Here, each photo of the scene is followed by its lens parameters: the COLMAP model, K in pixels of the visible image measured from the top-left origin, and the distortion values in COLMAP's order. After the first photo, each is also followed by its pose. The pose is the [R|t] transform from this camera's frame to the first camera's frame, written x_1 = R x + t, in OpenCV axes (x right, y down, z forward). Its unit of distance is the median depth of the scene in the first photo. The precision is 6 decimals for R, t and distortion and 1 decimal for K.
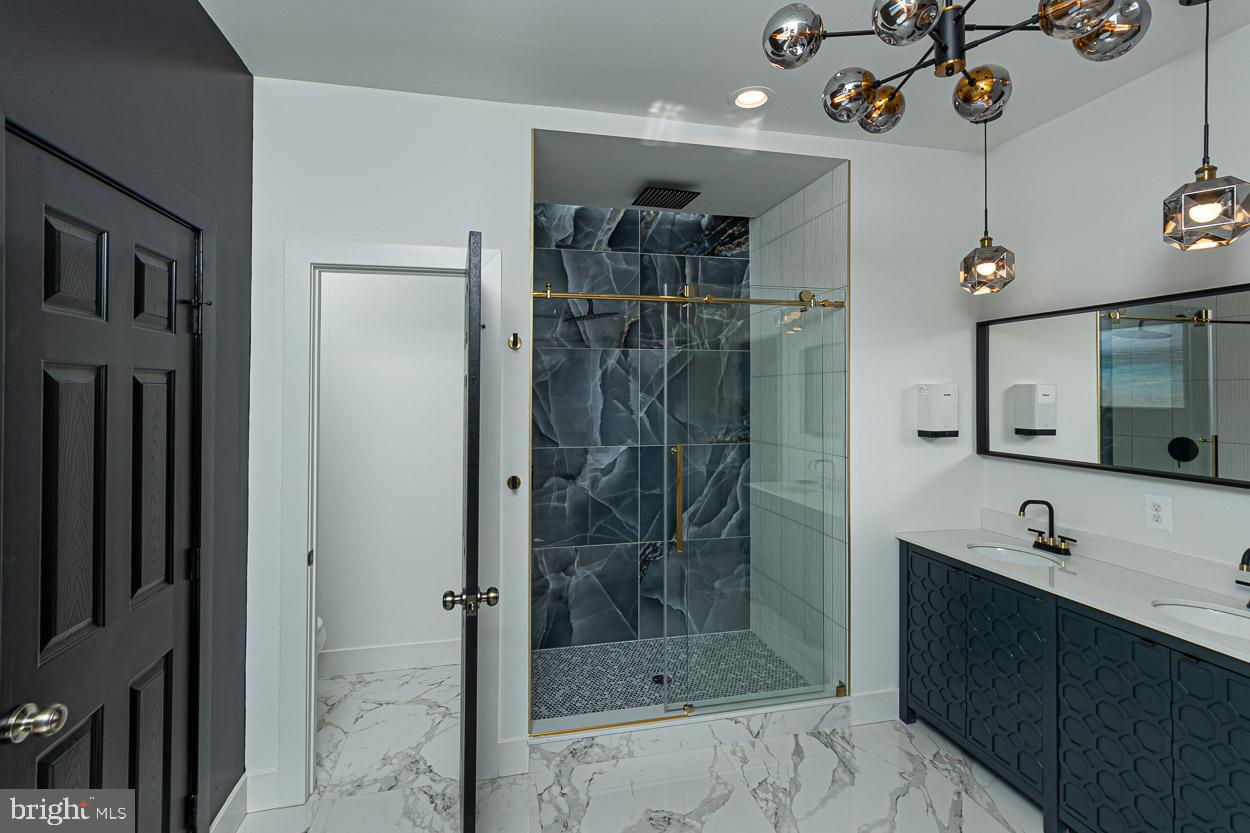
lens RADIAL K [[566.1, 0, 619.8], [0, 566.1, 390.6], [0, 0, 1]] dist [0.000134, 0.004044]
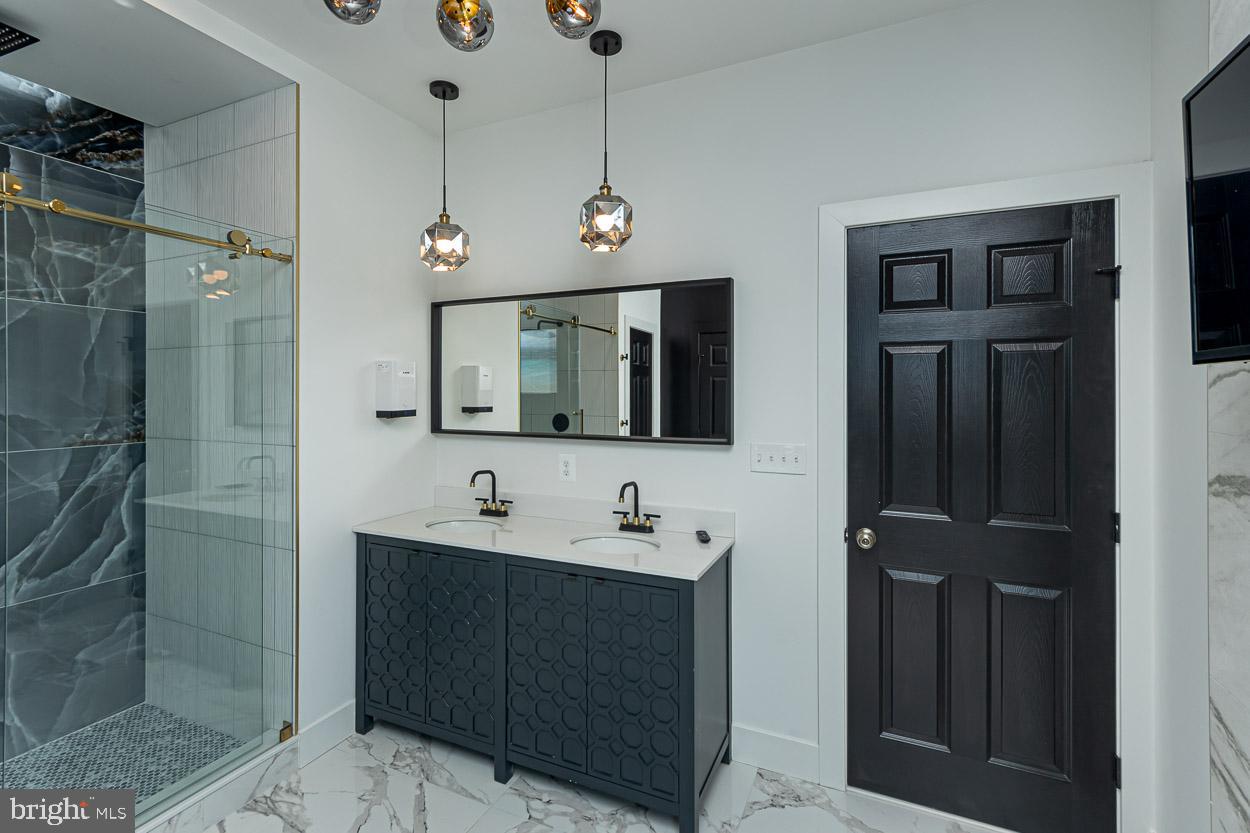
lens RADIAL K [[566.1, 0, 619.8], [0, 566.1, 390.6], [0, 0, 1]] dist [0.000134, 0.004044]
pose [[0.606932, -0.001882, 0.794752, 0.033234], [-0.004665, 0.999972, 0.005930, 0.029346], [-0.794740, -0.007307, 0.606906, 0.123183]]
